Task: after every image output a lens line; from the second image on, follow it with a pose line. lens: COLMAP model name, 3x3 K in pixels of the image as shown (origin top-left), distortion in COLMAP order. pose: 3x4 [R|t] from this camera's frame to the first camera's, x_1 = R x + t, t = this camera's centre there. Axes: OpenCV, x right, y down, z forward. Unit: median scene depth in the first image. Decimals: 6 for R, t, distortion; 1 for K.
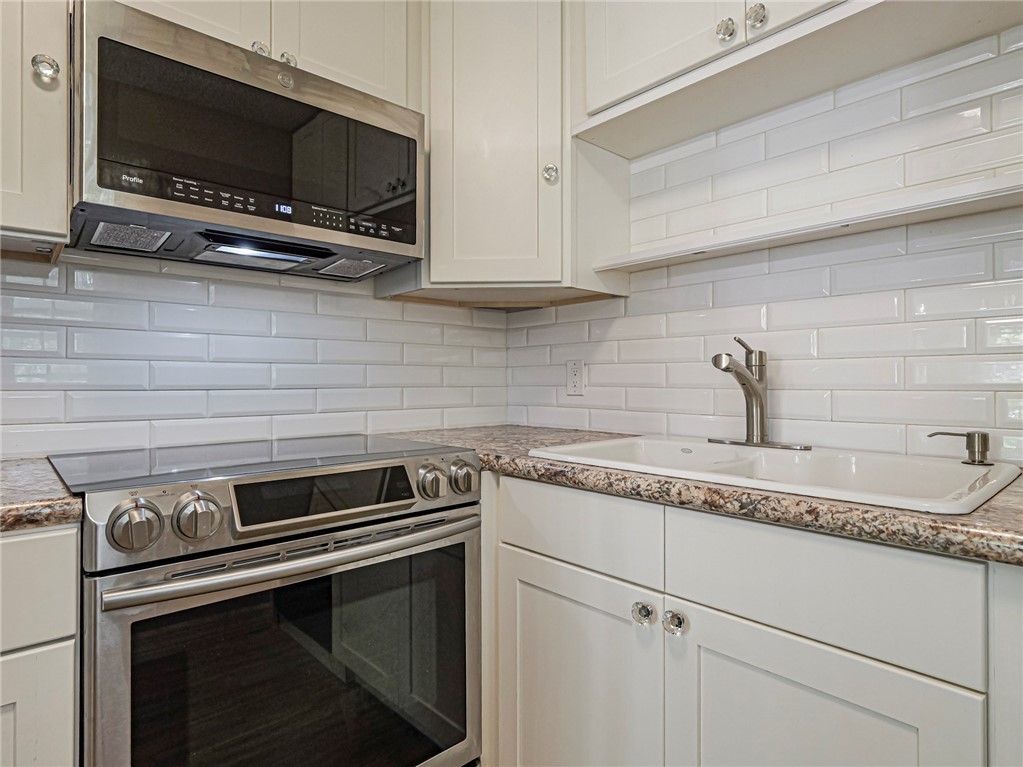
lens RADIAL K [[563.2, 0, 518.3], [0, 563.2, 377.3], [0, 0, 1]] dist [-0.000419, -0.001251]
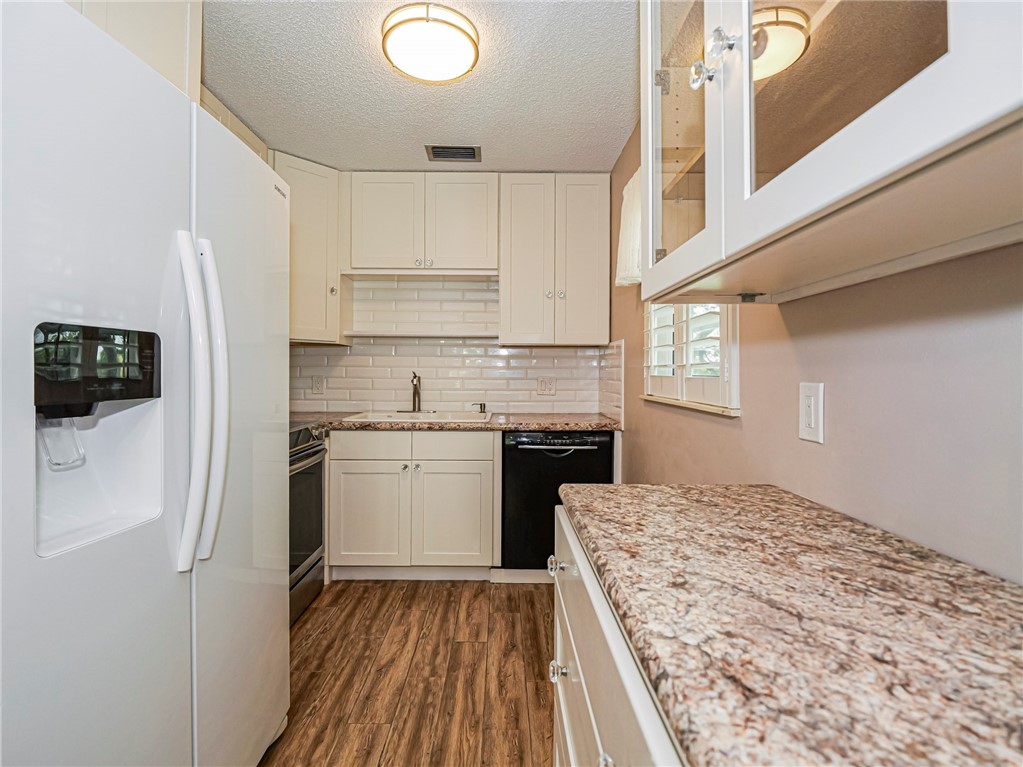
lens RADIAL K [[495.6, 0, 533.9], [0, 495.6, 376.3], [0, 0, 1]] dist [-0.003456, -0.002053]
pose [[0.632579, 0.002902, 0.774490, -1.086864], [-0.017504, 0.999791, 0.010551, -0.085979], [-0.774298, -0.020231, 0.632498, -0.937178]]
